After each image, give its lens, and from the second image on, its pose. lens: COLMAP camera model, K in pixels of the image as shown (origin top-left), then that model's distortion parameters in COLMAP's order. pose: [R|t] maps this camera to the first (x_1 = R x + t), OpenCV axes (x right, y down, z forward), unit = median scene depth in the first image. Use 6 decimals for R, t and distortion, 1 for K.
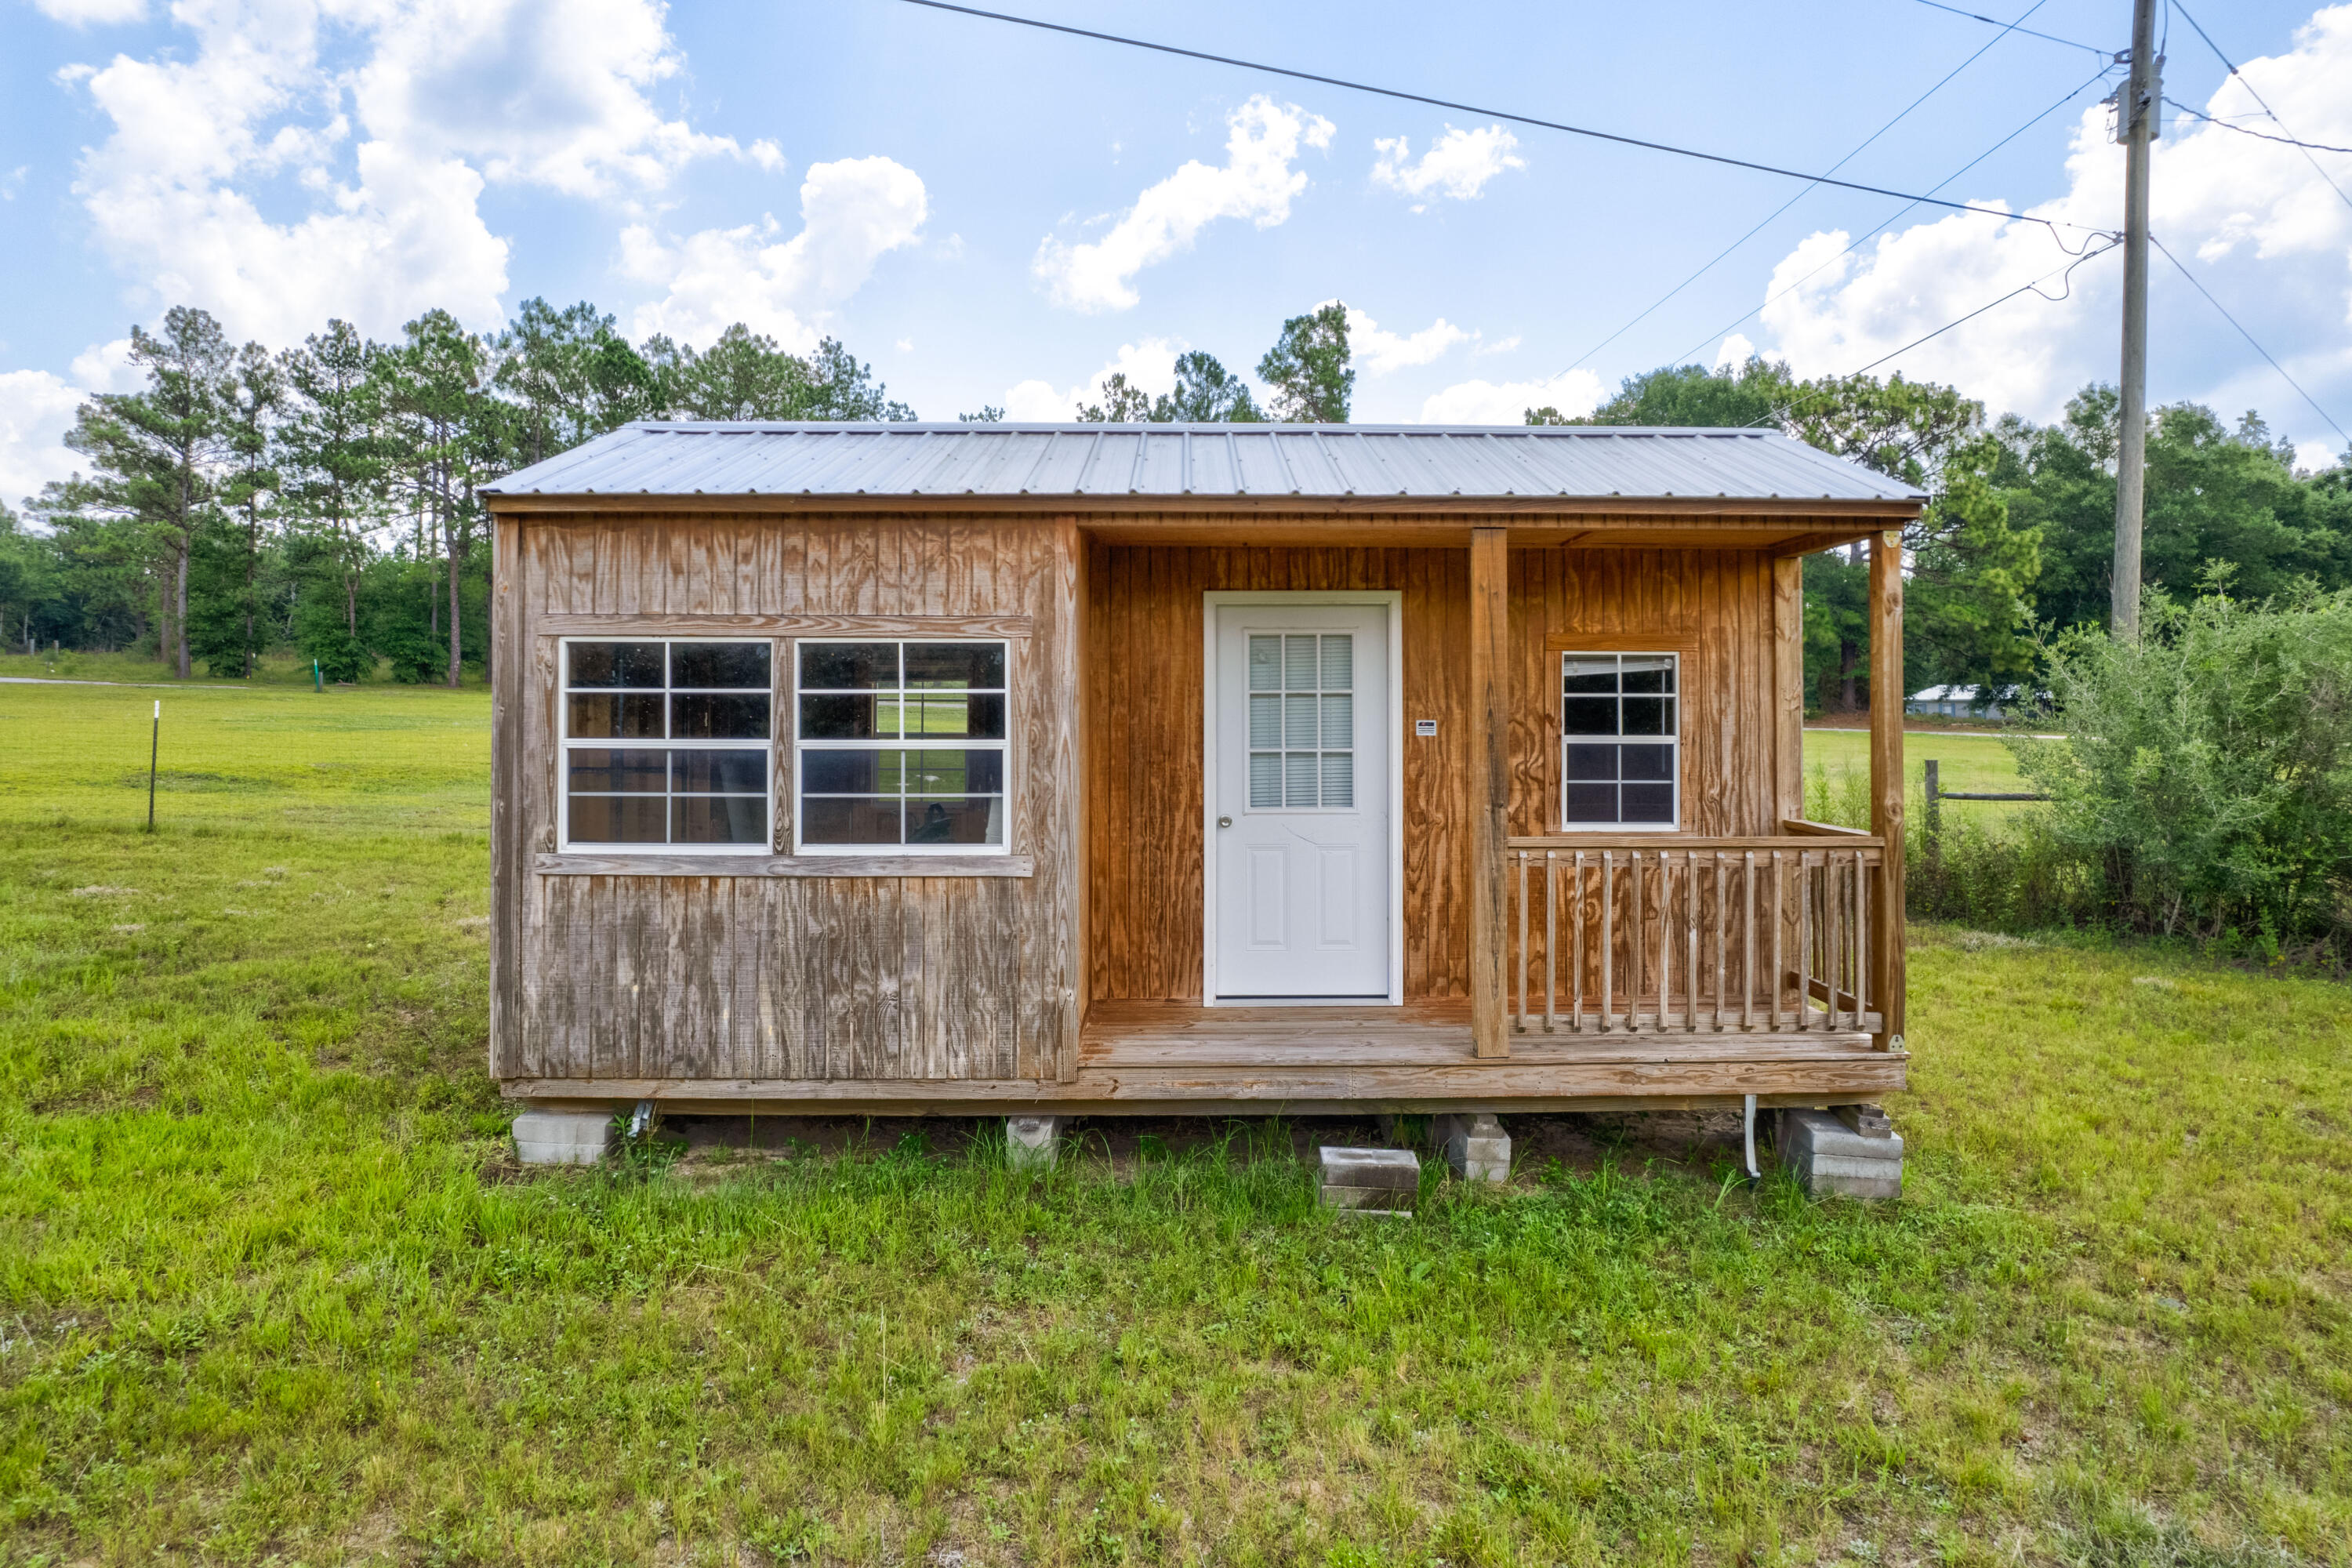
lens RADIAL K [[1552.8, 0, 1217.5], [0, 1552.8, 707.4], [0, 0, 1]] dist [-0.066851, 0.054240]
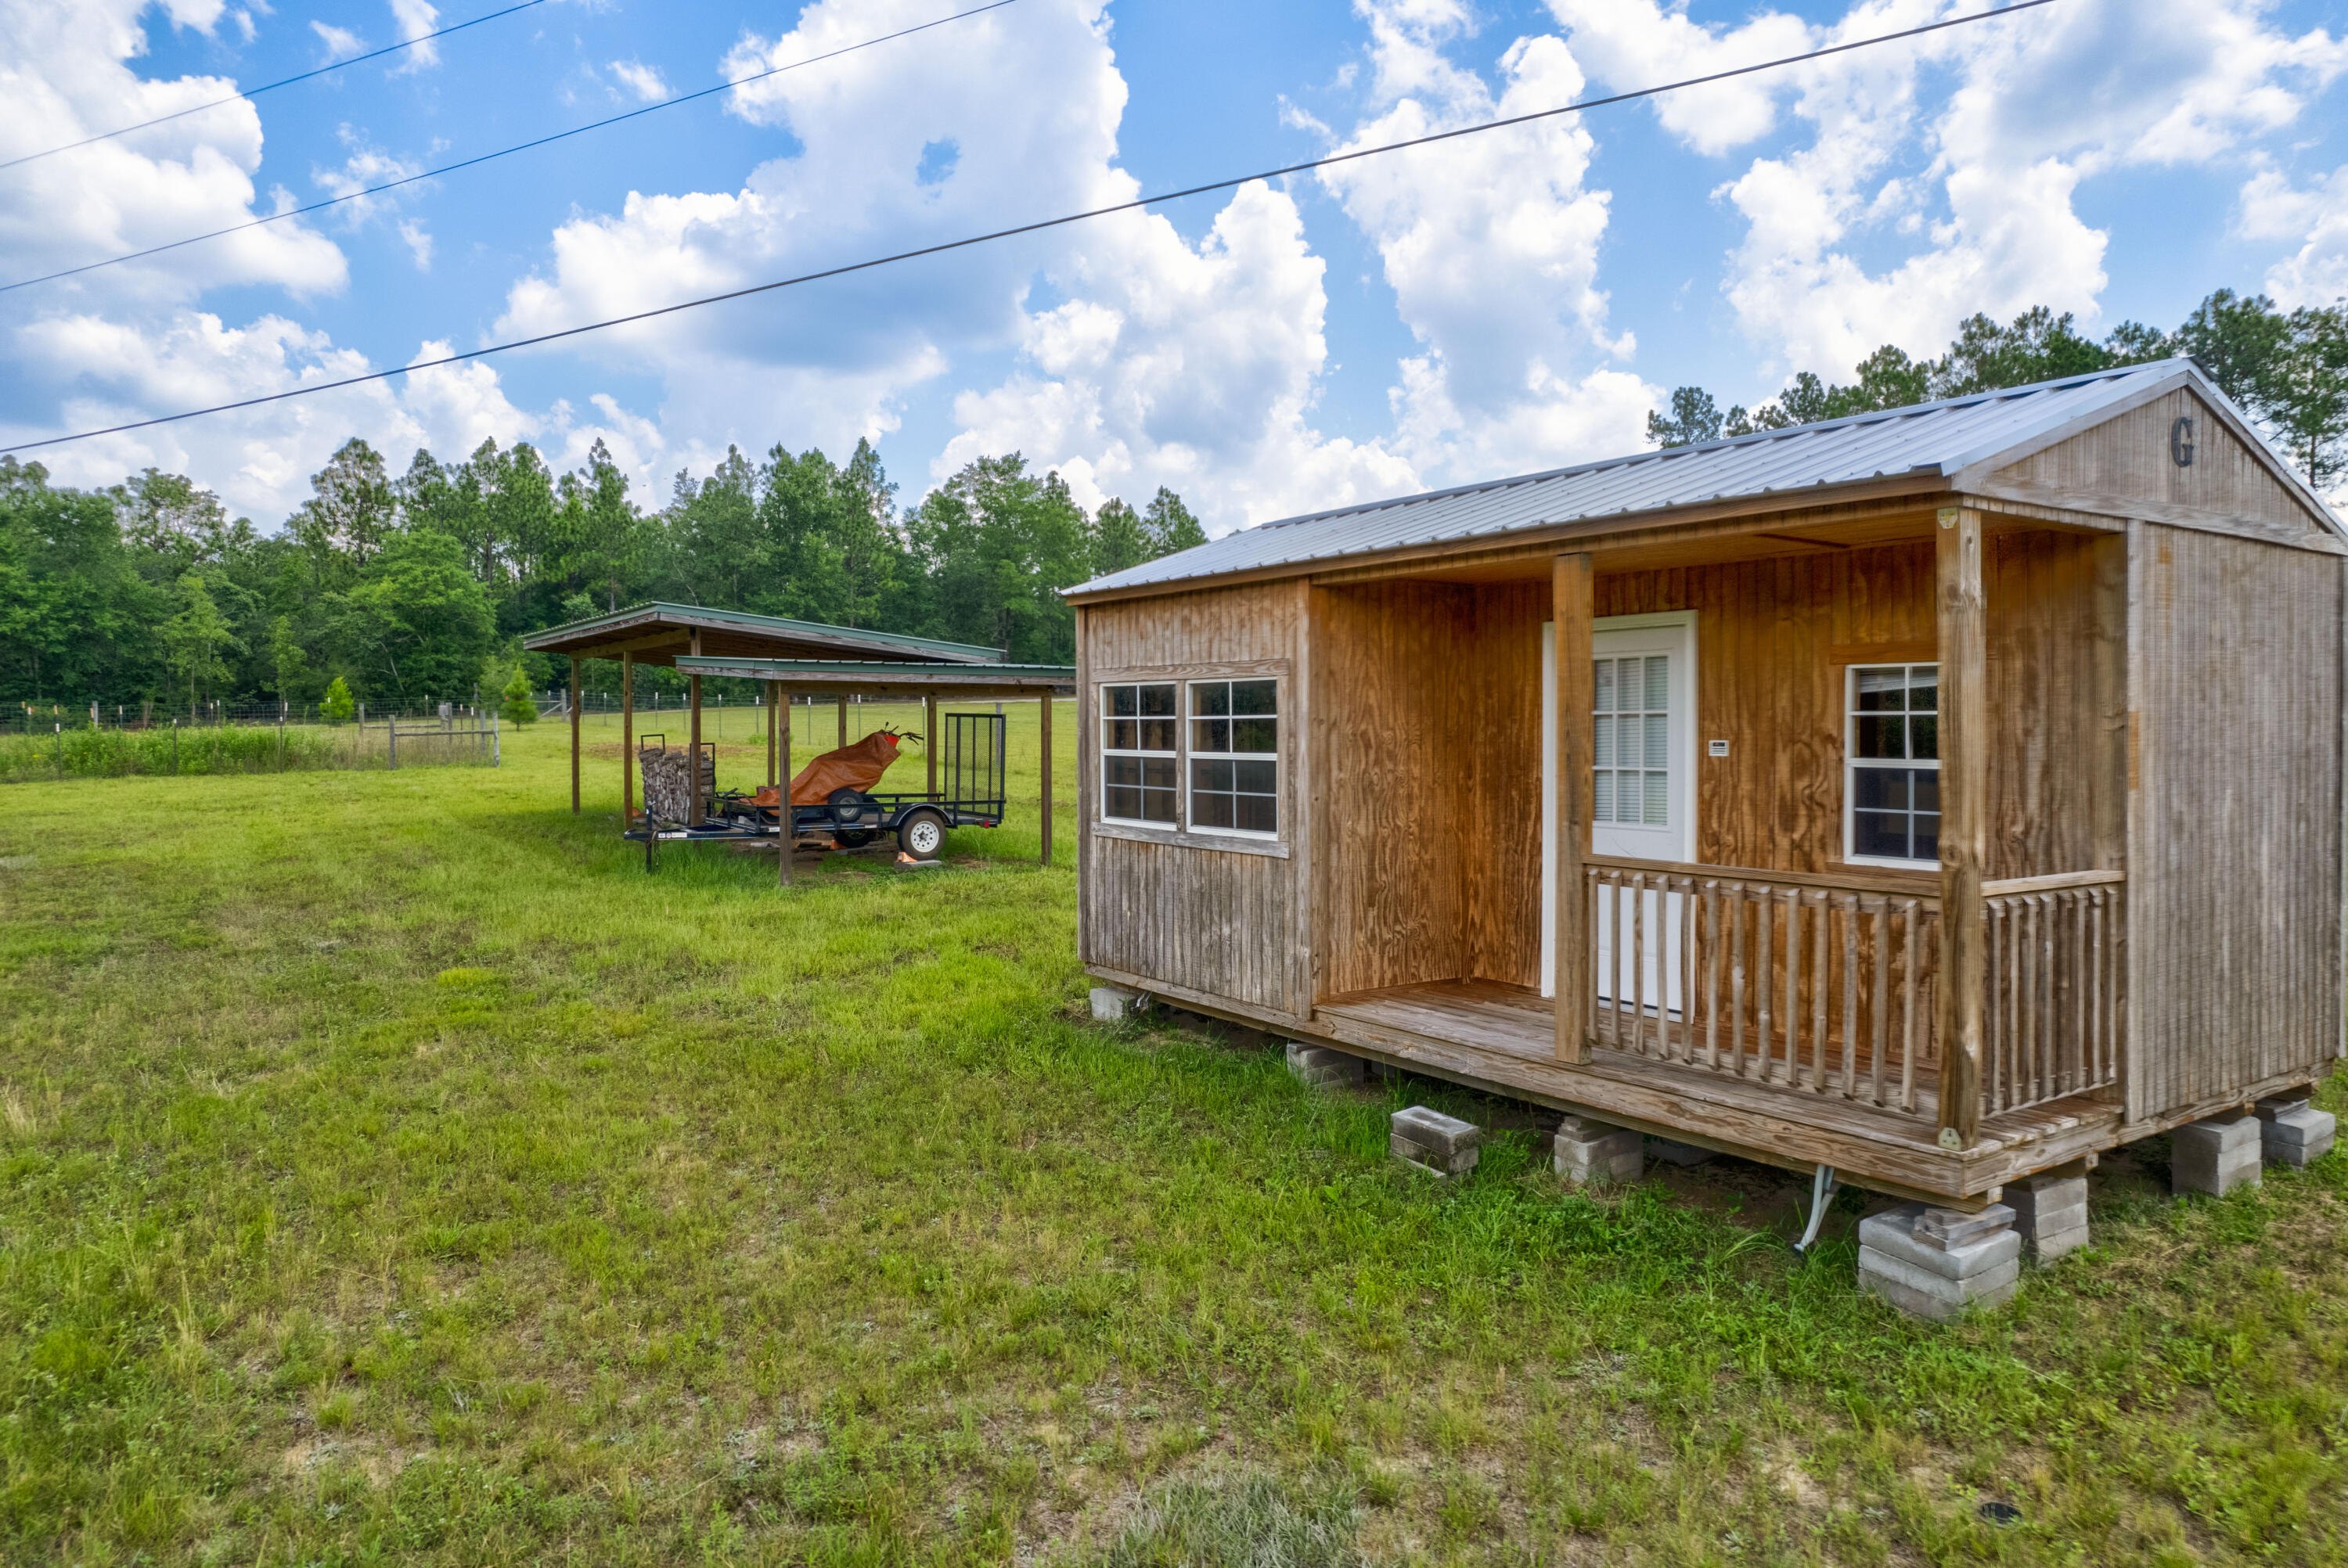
lens RADIAL K [[1506.0, 0, 1177.3], [0, 1506.0, 797.3], [0, 0, 1]] dist [-0.070202, 0.060225]
pose [[0.547658, 0.037082, -0.835880, 0.739691], [0.004758, 0.998863, 0.047430, -0.002272], [0.836689, -0.029953, 0.546859, 0.192016]]
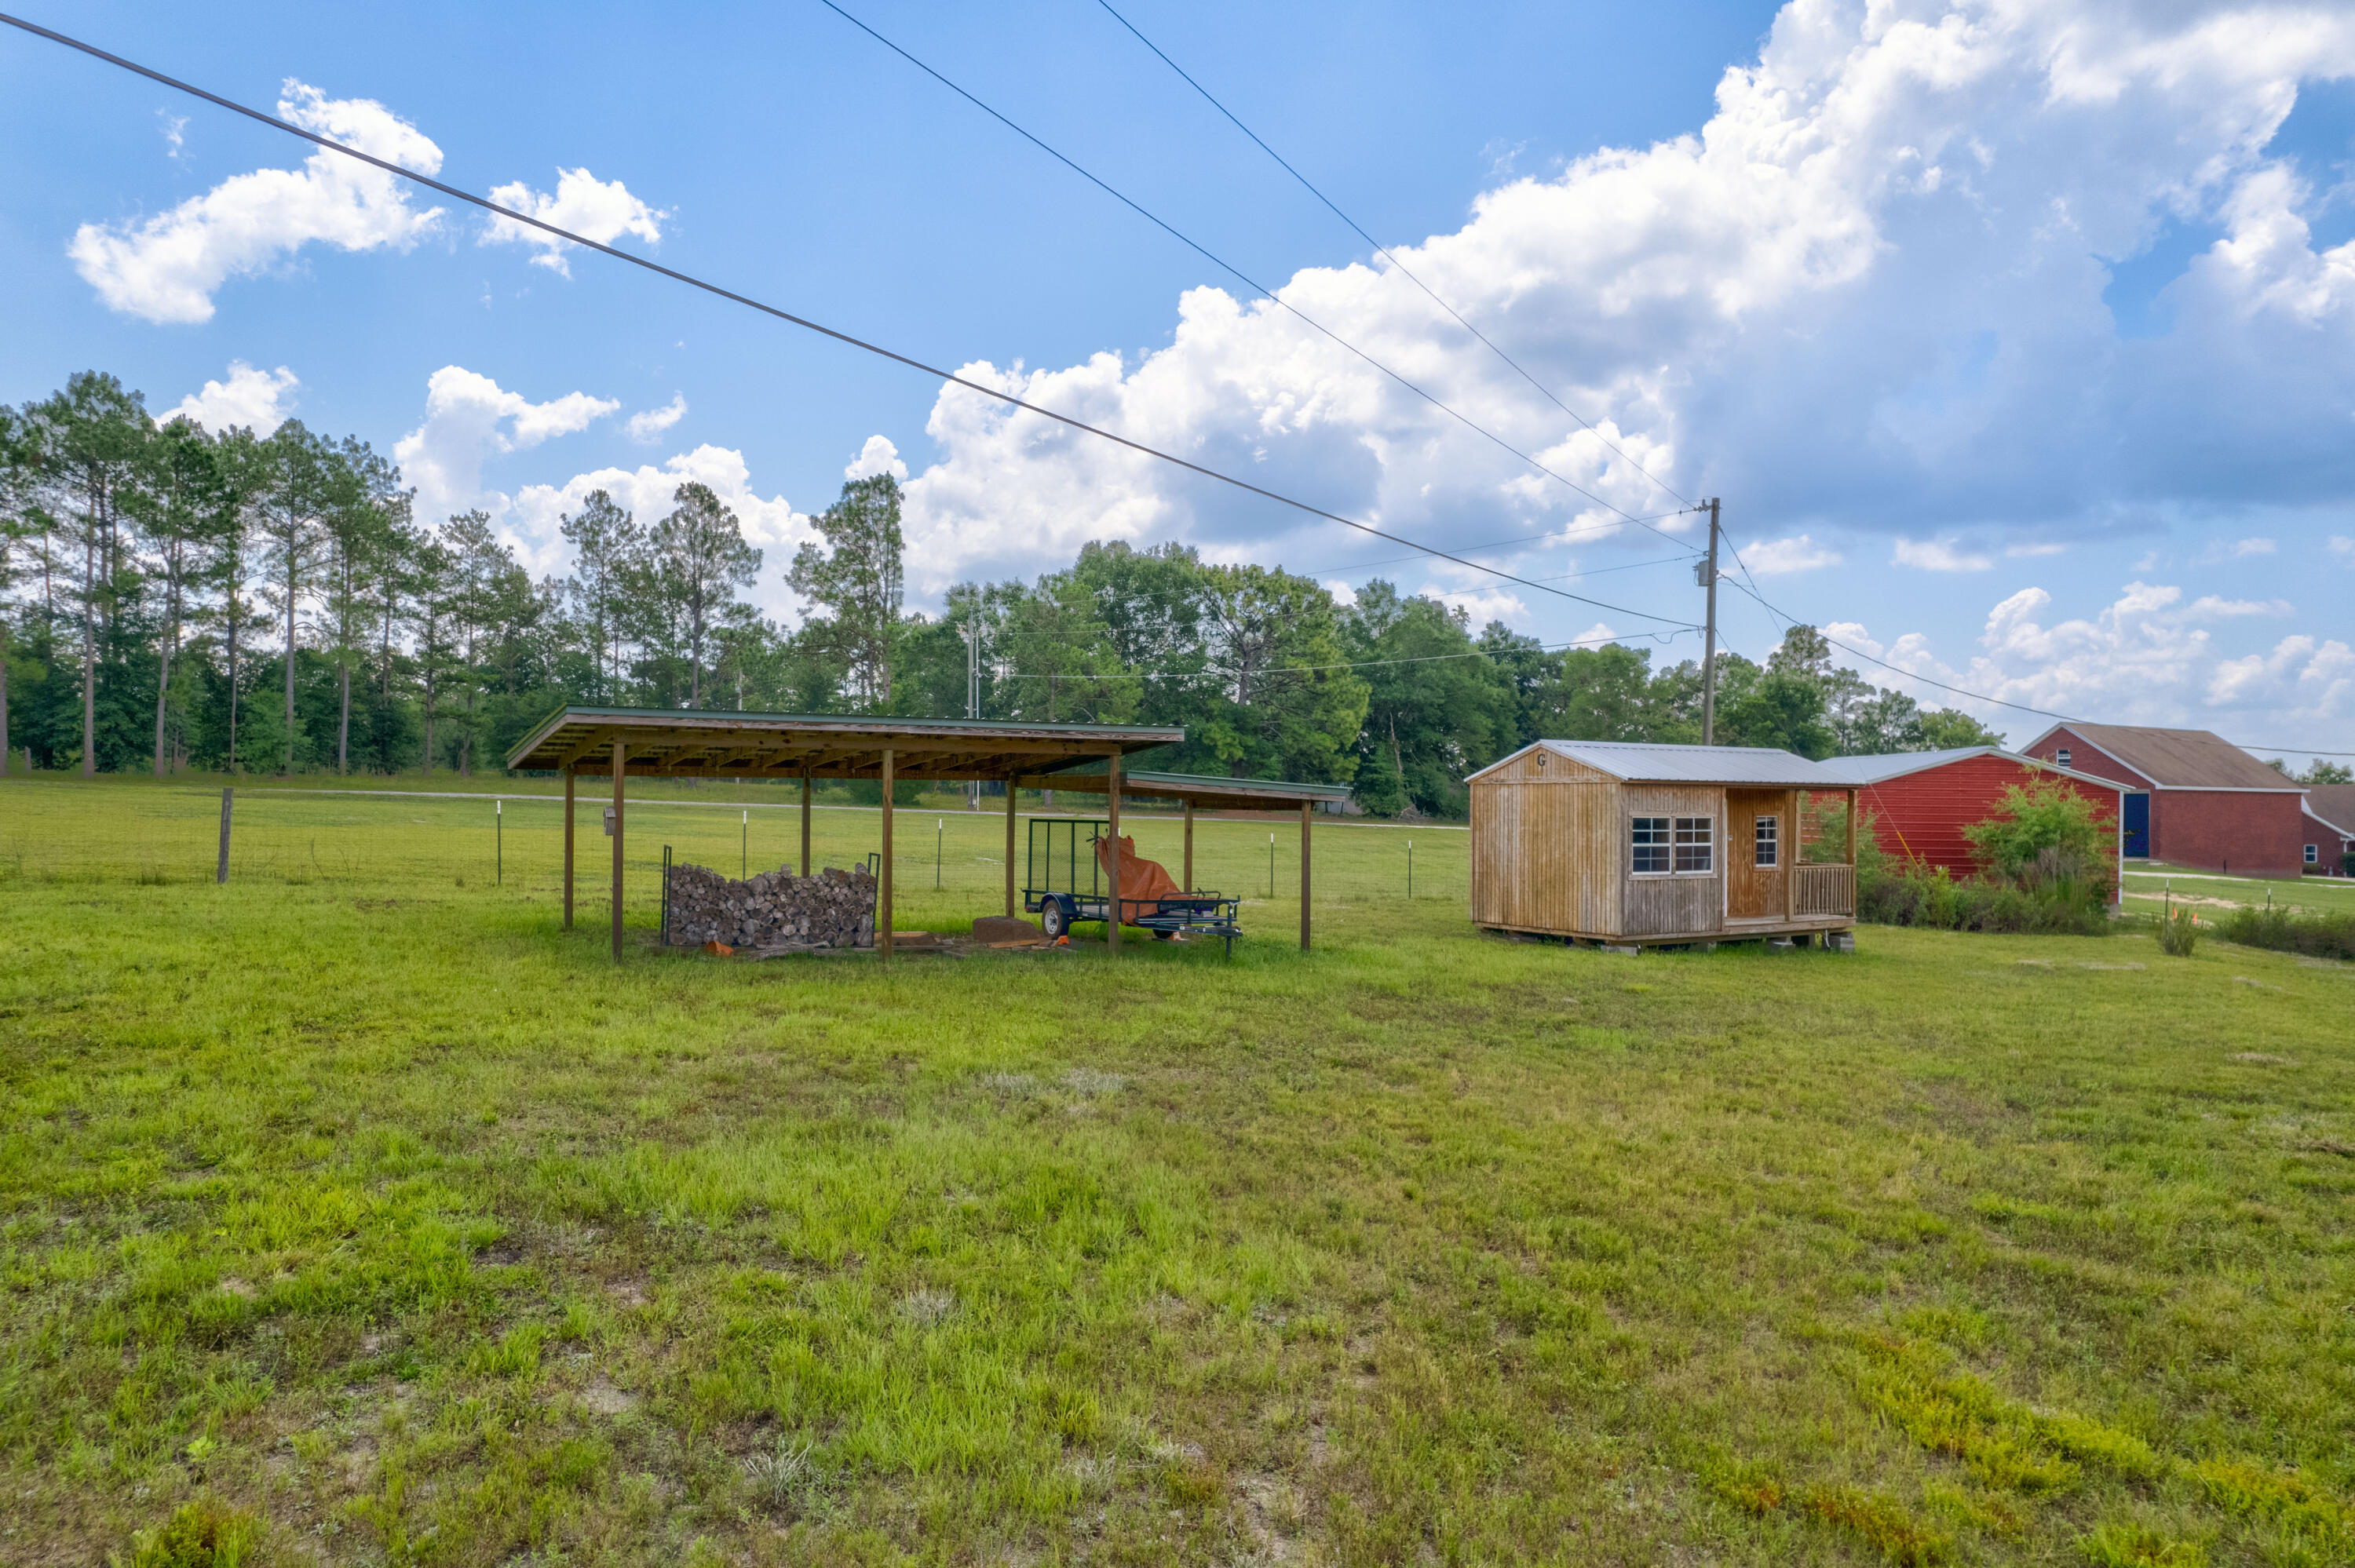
lens RADIAL K [[1510.5, 0, 1180.8], [0, 1510.5, 797.3], [0, 0, 1]] dist [-0.070202, 0.060225]
pose [[0.868576, 0.008657, 0.495481, -2.632074], [-0.011197, 0.999935, 0.002159, -0.072384], [-0.495430, -0.007423, 0.868616, -1.333269]]
